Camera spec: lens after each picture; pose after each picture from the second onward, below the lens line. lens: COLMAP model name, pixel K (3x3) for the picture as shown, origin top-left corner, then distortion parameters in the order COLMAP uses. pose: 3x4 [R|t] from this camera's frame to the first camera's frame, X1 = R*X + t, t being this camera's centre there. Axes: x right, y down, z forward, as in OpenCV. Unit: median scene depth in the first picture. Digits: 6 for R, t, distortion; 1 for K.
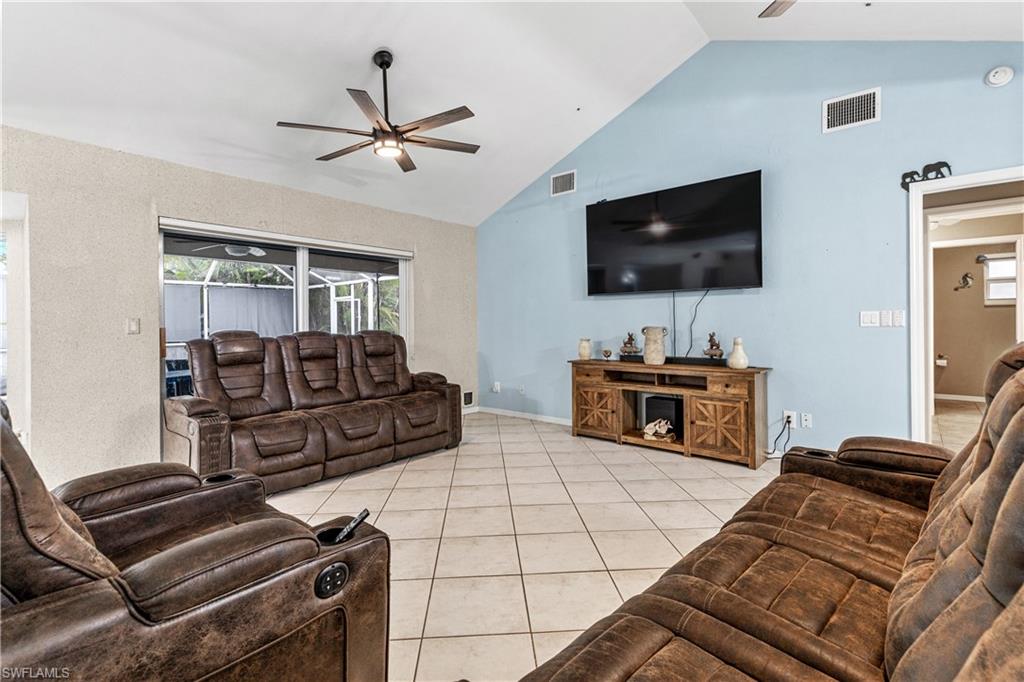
lens RADIAL K [[461.3, 0, 481.0], [0, 461.3, 324.4], [0, 0, 1]] dist [0.010171, -0.002098]
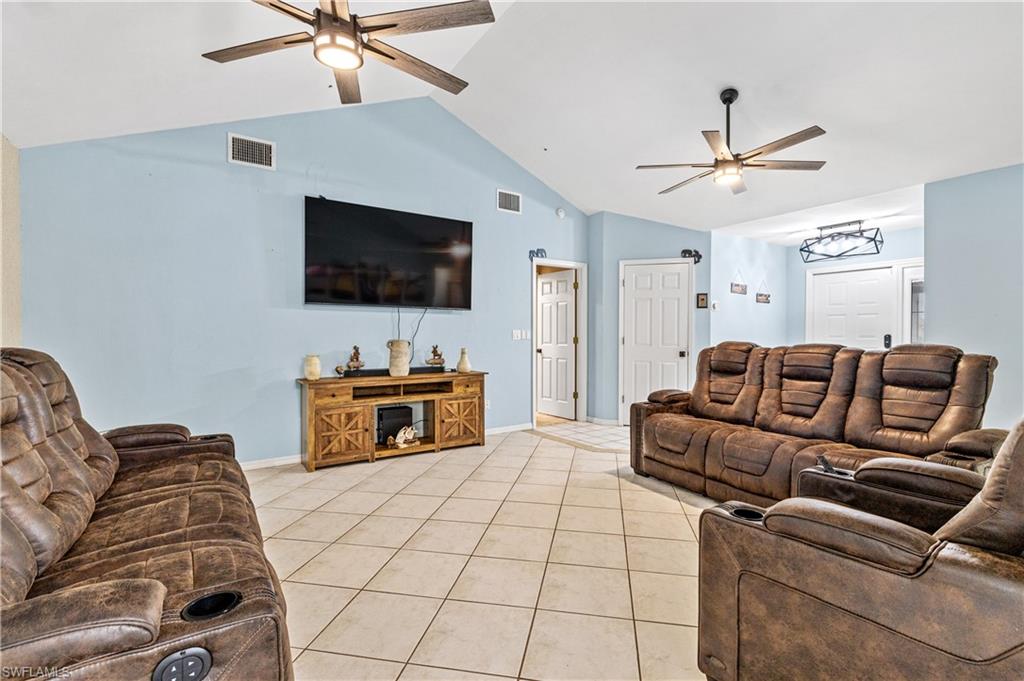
lens RADIAL K [[461.3, 0, 512.8], [0, 461.3, 342.2], [0, 0, 1]] dist [0.010171, -0.002098]
pose [[0.234070, -0.000564, 0.972220, -0.592224], [0.003128, 0.999995, -0.000173, 0.011346], [-0.972215, 0.003081, 0.234071, 0.515468]]
